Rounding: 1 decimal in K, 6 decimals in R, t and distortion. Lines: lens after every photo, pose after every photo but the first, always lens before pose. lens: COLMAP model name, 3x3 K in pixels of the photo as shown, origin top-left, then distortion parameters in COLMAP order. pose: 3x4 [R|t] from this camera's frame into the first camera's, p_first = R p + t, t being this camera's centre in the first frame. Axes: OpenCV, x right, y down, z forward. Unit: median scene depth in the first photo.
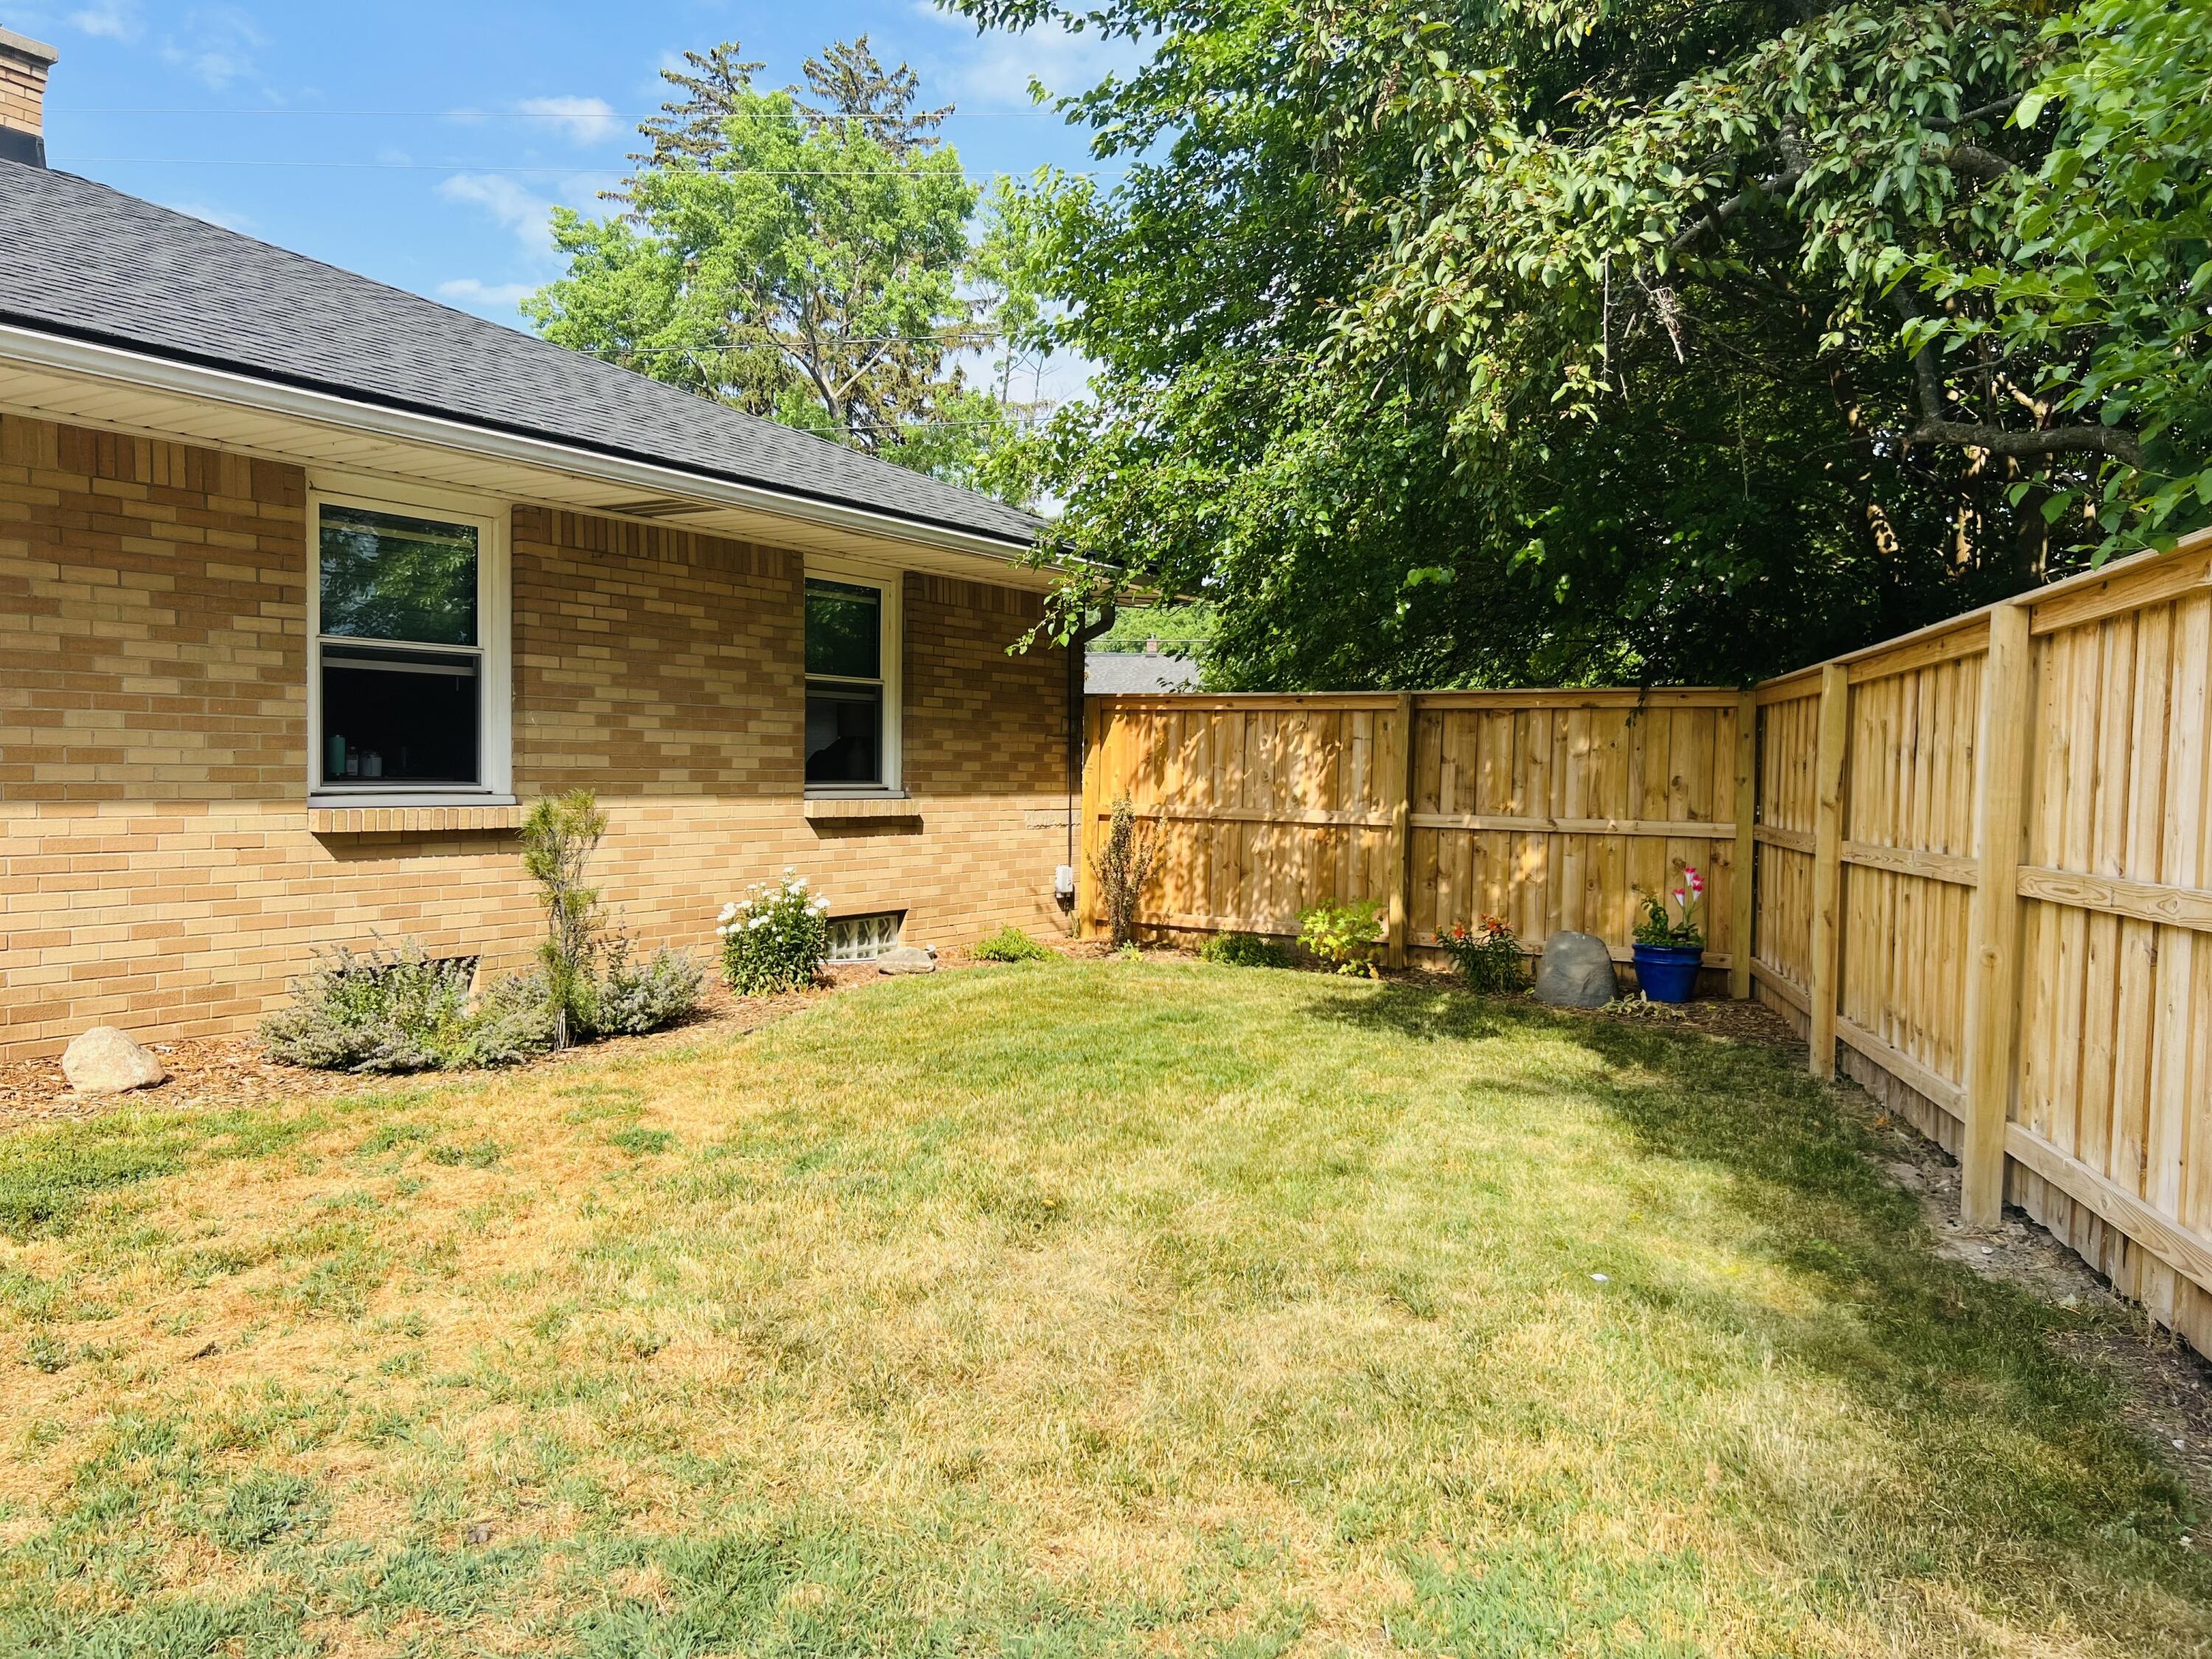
lens RADIAL K [[1686.3, 0, 1097.8], [0, 1686.3, 828.4], [0, 0, 1]] dist [0.038927, -0.007368]
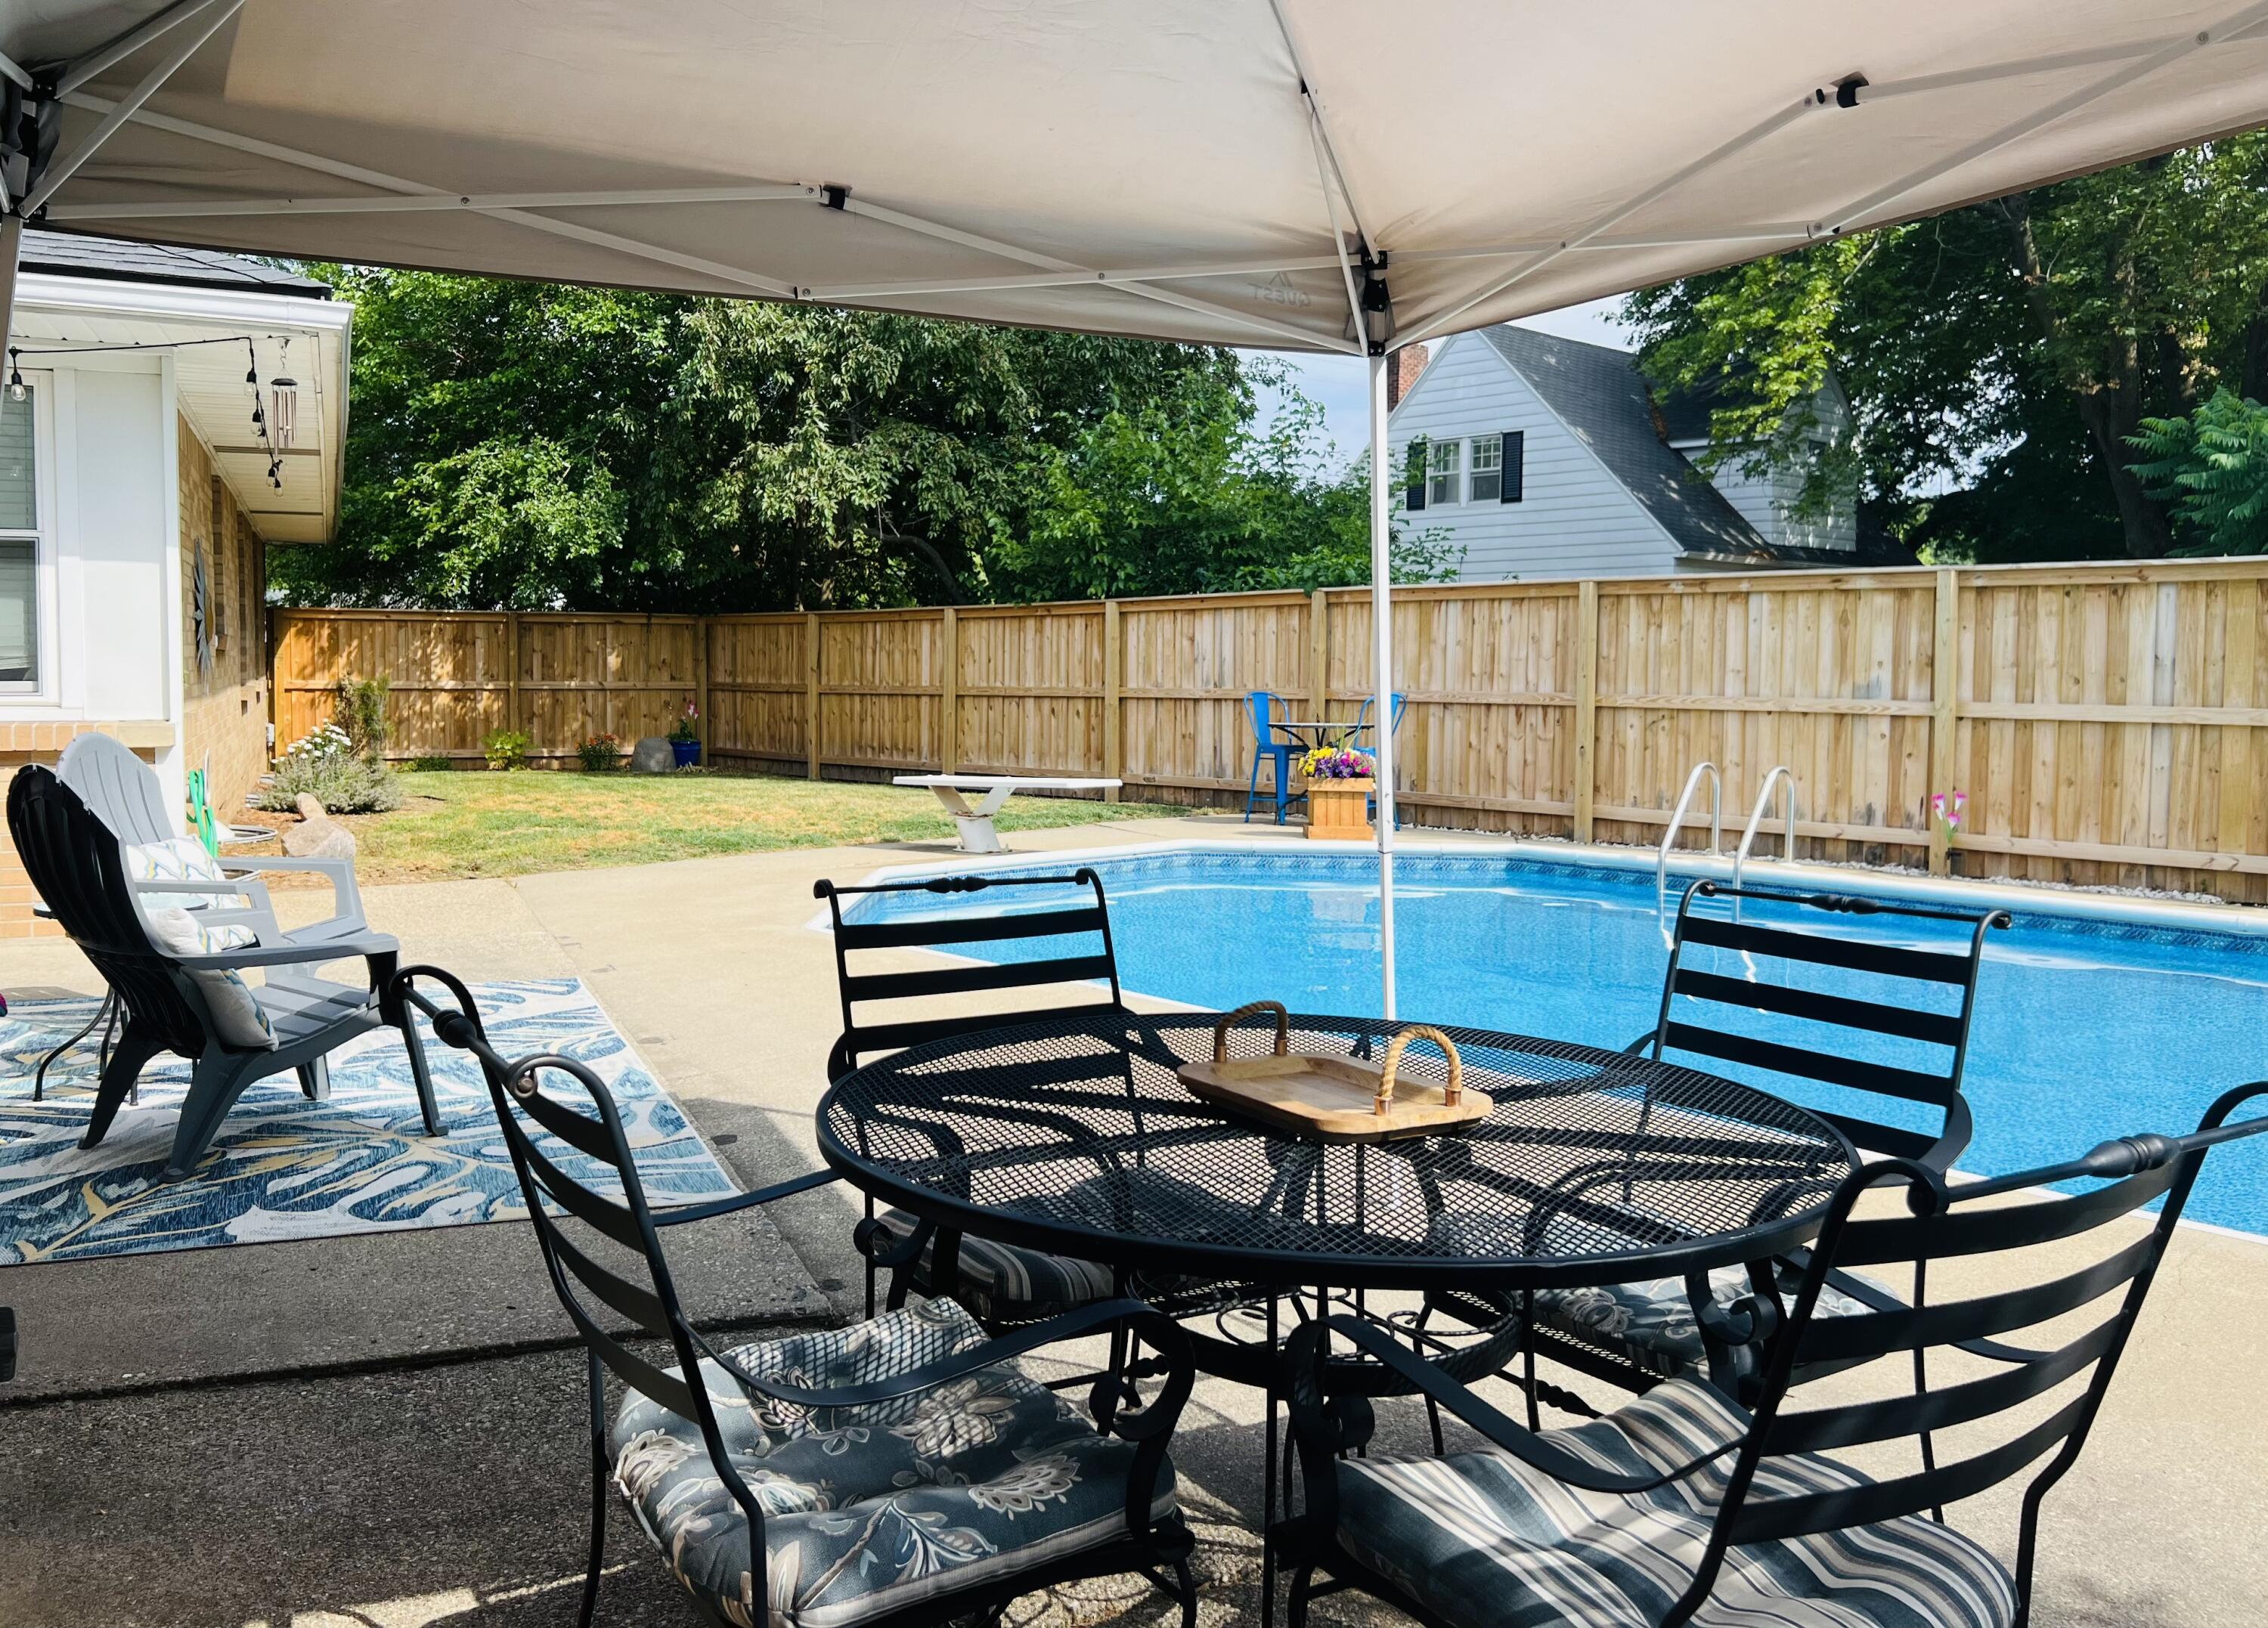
lens RADIAL K [[1783.9, 0, 1127.9], [0, 1783.9, 796.8], [0, 0, 1]] dist [0.035663, -0.004626]
pose [[0.563955, -0.077264, 0.822183, -0.910117], [0.034017, 0.996942, 0.070353, 0.001259], [-0.825104, -0.011707, 0.564859, -0.529886]]
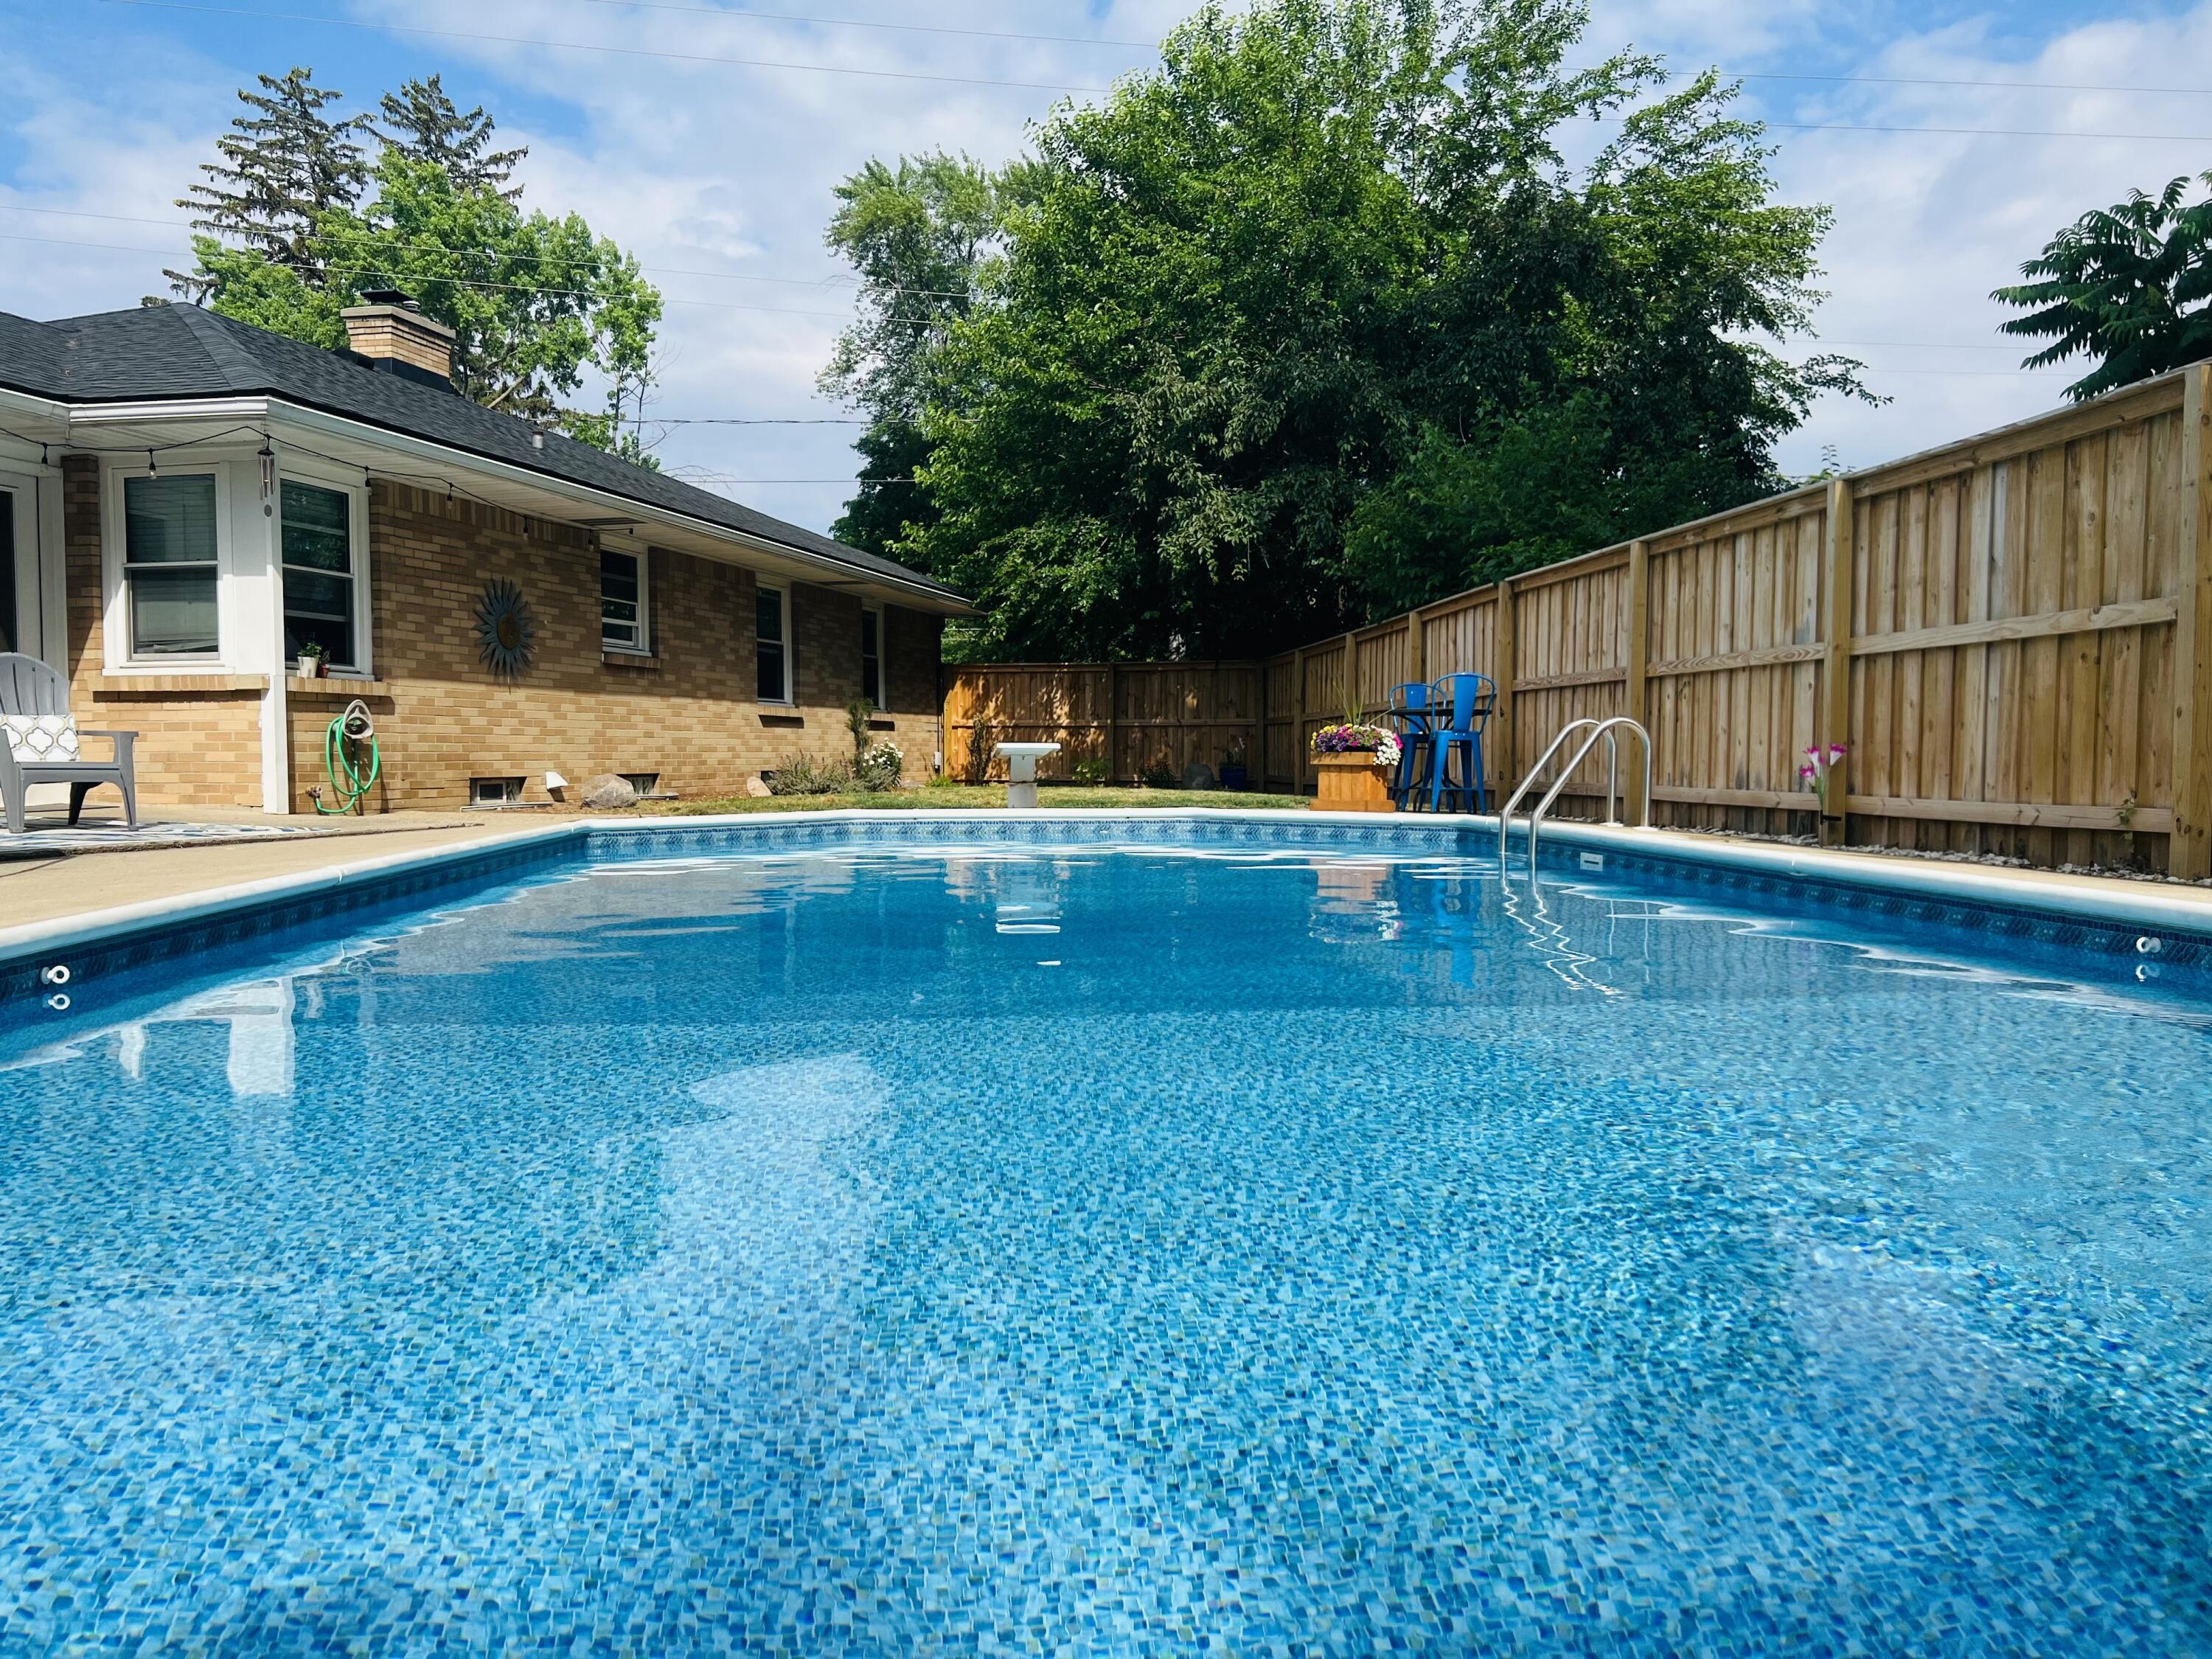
lens RADIAL K [[1686.3, 0, 1107.6], [0, 1686.3, 845.5], [0, 0, 1]] dist [0.038927, -0.007368]
pose [[0.947320, -0.036587, 0.318191, -0.462748], [0.030530, 0.999246, 0.024006, 0.090292], [-0.318830, -0.013027, 0.947722, -0.932889]]
